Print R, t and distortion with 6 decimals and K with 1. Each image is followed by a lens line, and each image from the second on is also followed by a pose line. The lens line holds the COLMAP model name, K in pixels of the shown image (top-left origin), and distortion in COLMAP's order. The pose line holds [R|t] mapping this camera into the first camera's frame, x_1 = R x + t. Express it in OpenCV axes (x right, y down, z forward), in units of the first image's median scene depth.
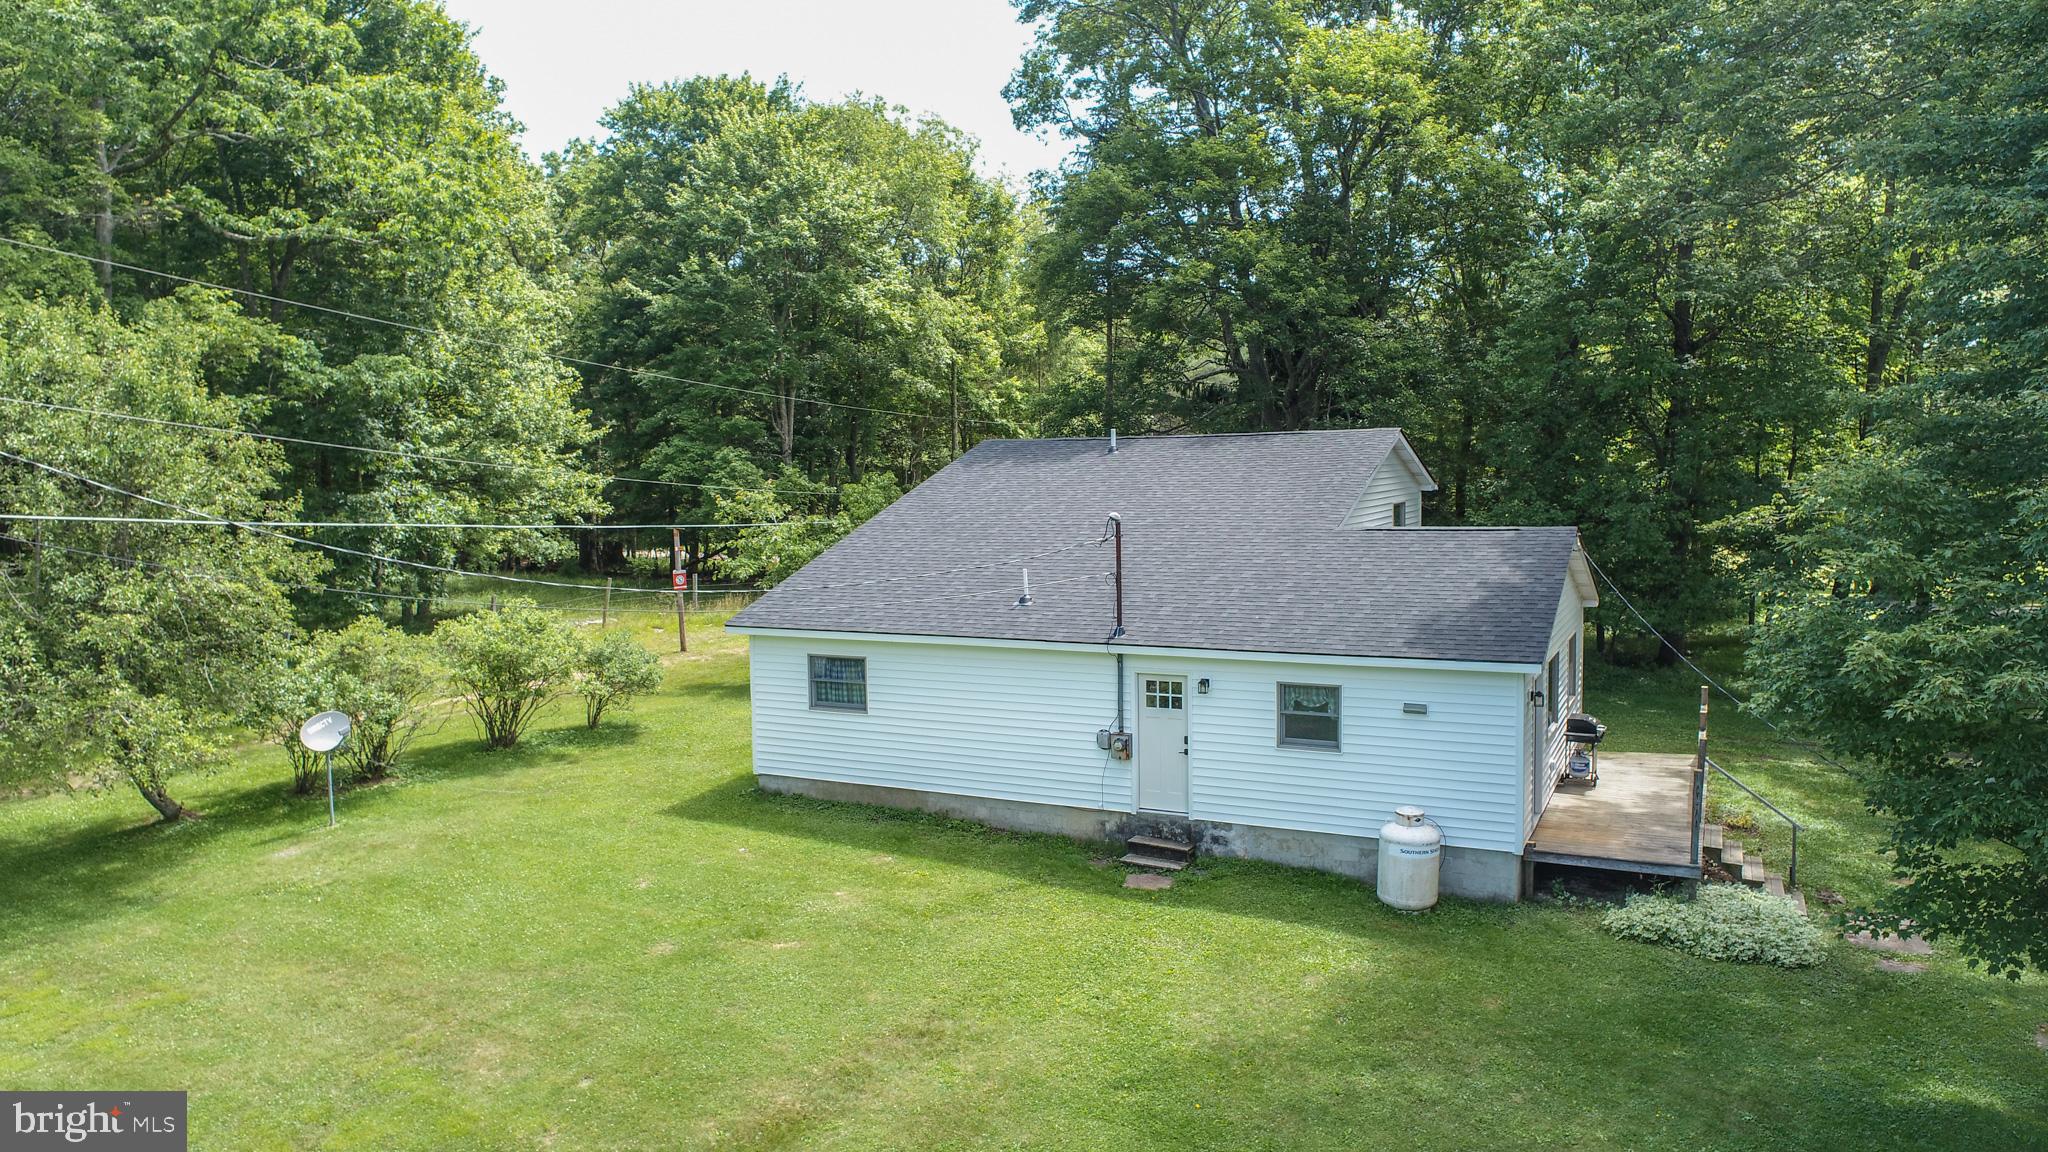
lens RADIAL K [[1391.6, 0, 1025.0], [0, 1391.6, 575.5], [0, 0, 1]] dist [-0.004459, 0.002599]
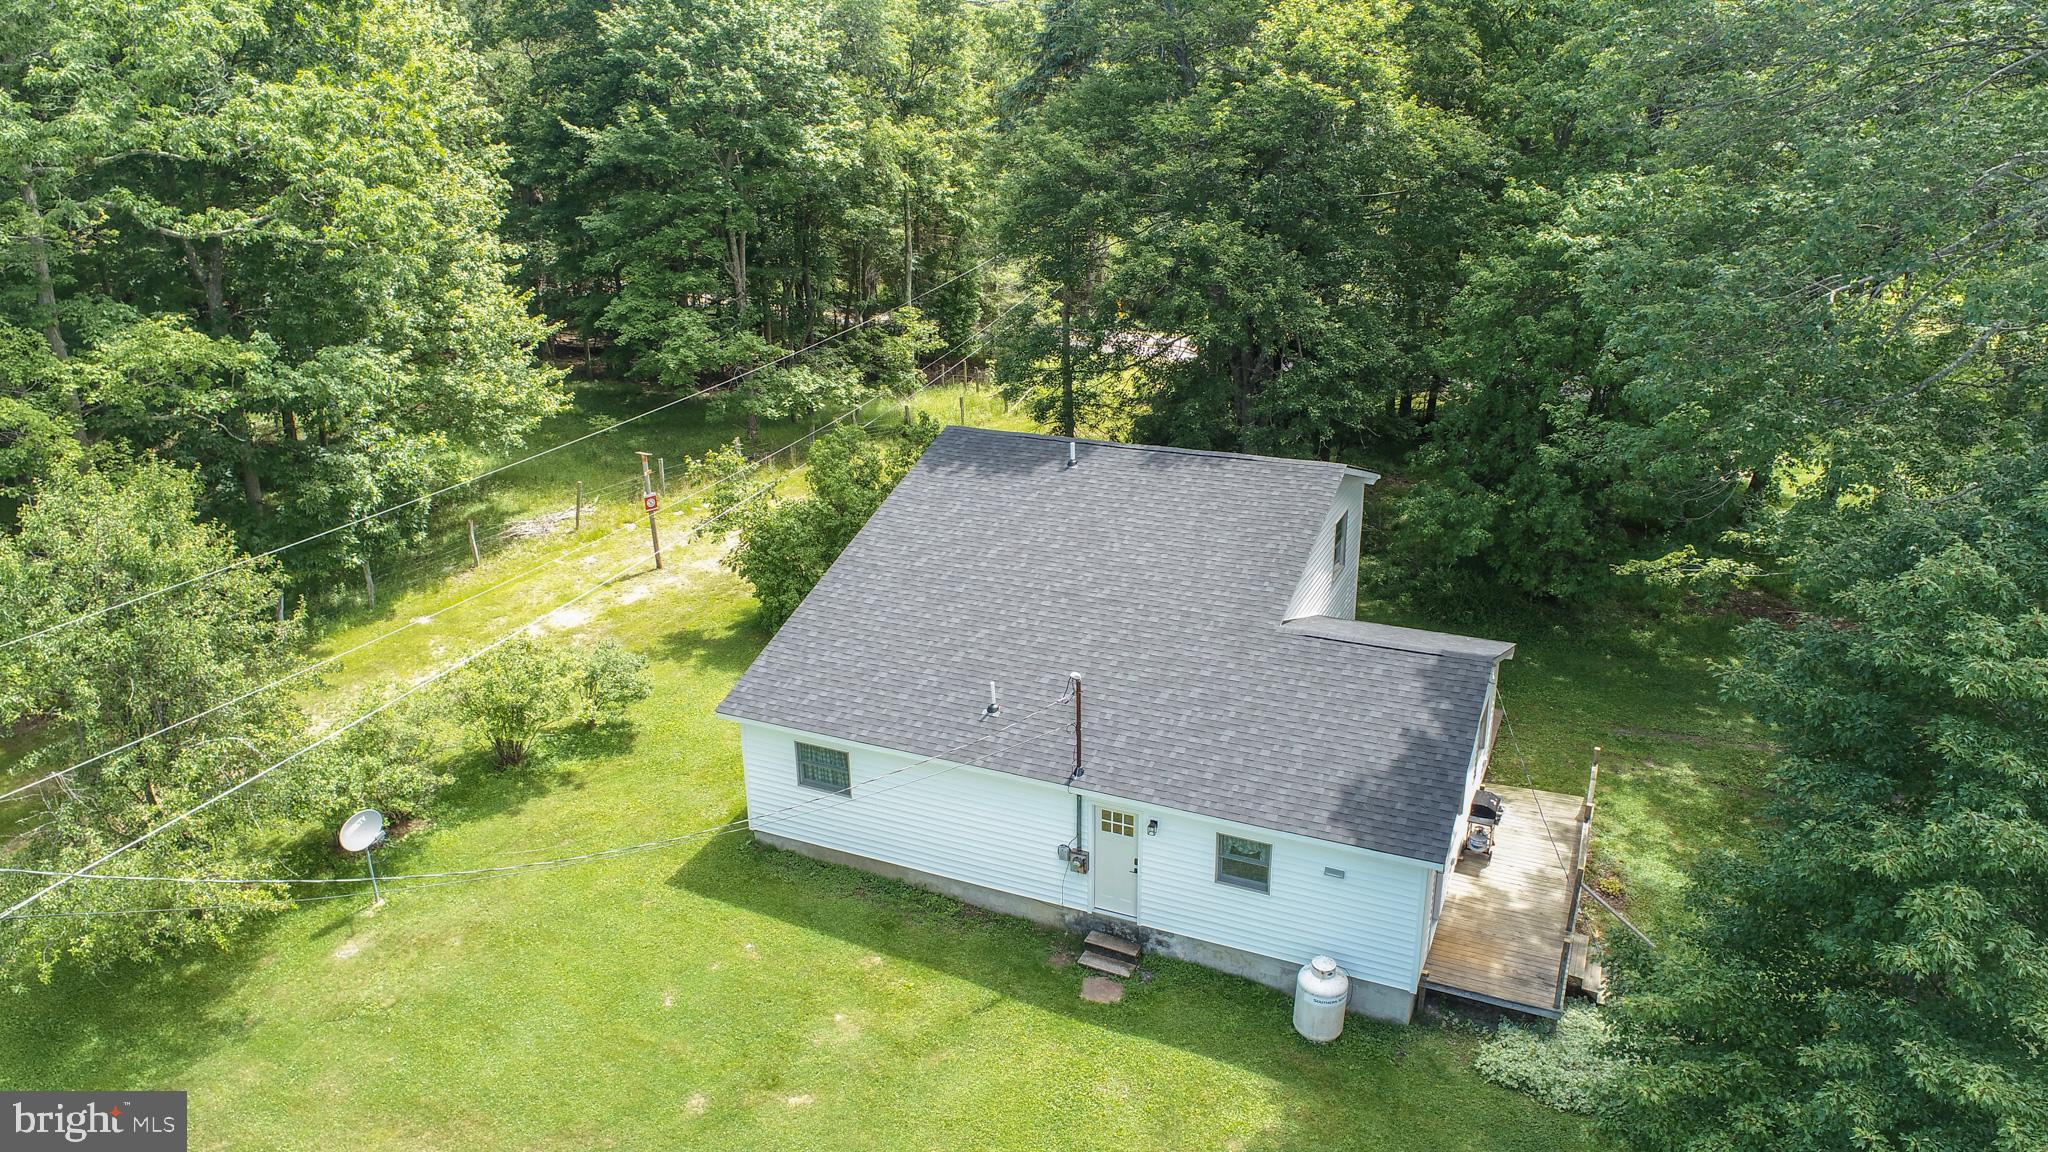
lens RADIAL K [[1391.6, 0, 1024.8], [0, 1391.6, 582.5], [0, 0, 1]] dist [-0.004459, 0.002599]
pose [[0.999395, -0.010297, 0.033208, -0.010887], [0.000879, 0.962315, 0.271937, -0.408540], [-0.034757, -0.271744, 0.961742, -0.031823]]
